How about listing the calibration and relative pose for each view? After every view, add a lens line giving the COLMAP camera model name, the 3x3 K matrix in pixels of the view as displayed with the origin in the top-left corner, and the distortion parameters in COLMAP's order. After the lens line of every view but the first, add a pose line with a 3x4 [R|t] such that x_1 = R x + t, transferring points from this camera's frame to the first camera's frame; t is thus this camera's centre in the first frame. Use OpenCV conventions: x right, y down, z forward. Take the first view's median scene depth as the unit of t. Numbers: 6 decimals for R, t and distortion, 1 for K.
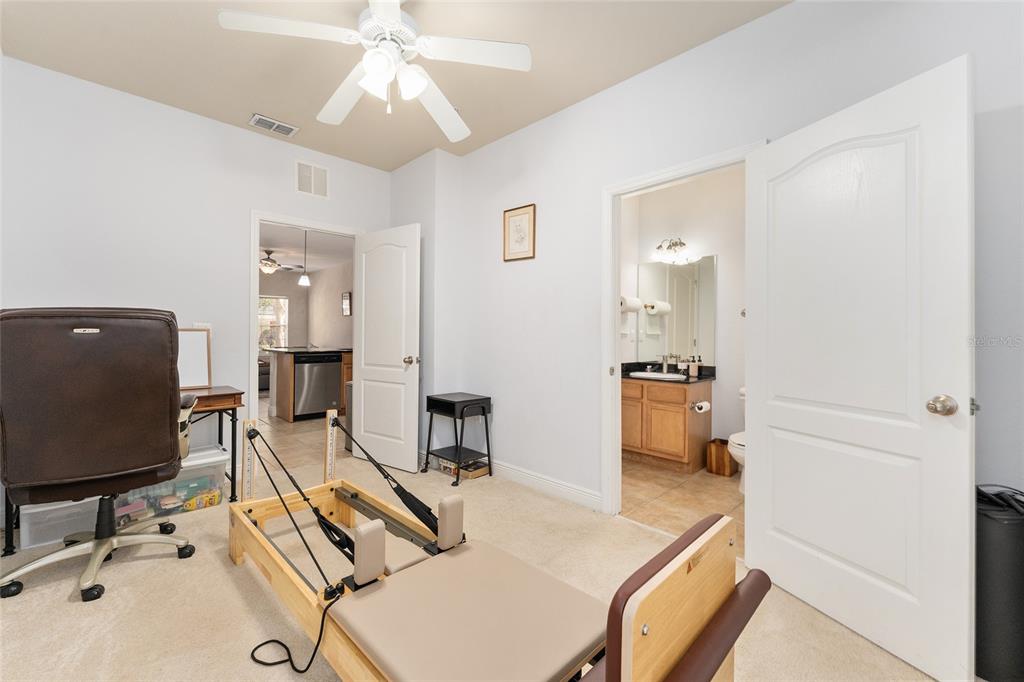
lens RADIAL K [[422.6, 0, 518.0], [0, 422.6, 345.8], [0, 0, 1]] dist [-0.001650, -0.000122]
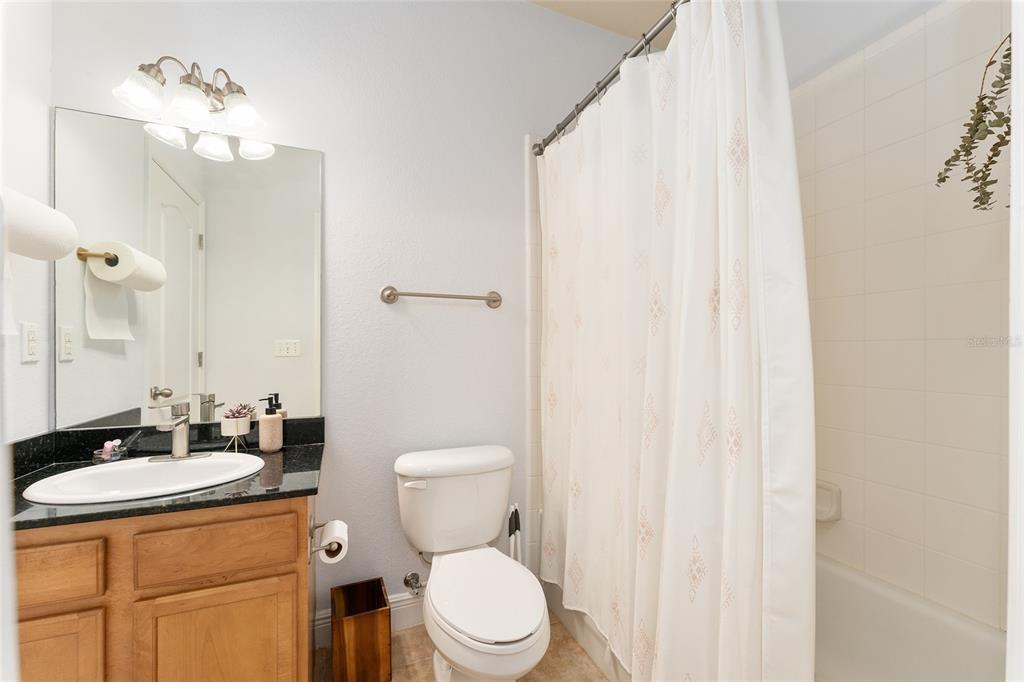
lens RADIAL K [[422.6, 0, 518.0], [0, 422.6, 345.8], [0, 0, 1]] dist [-0.001650, -0.000122]
pose [[0.397077, -0.005049, 0.917772, 0.151235], [0.028783, 0.999561, -0.006954, -0.011899], [-0.917334, 0.029177, 0.397048, 0.626745]]
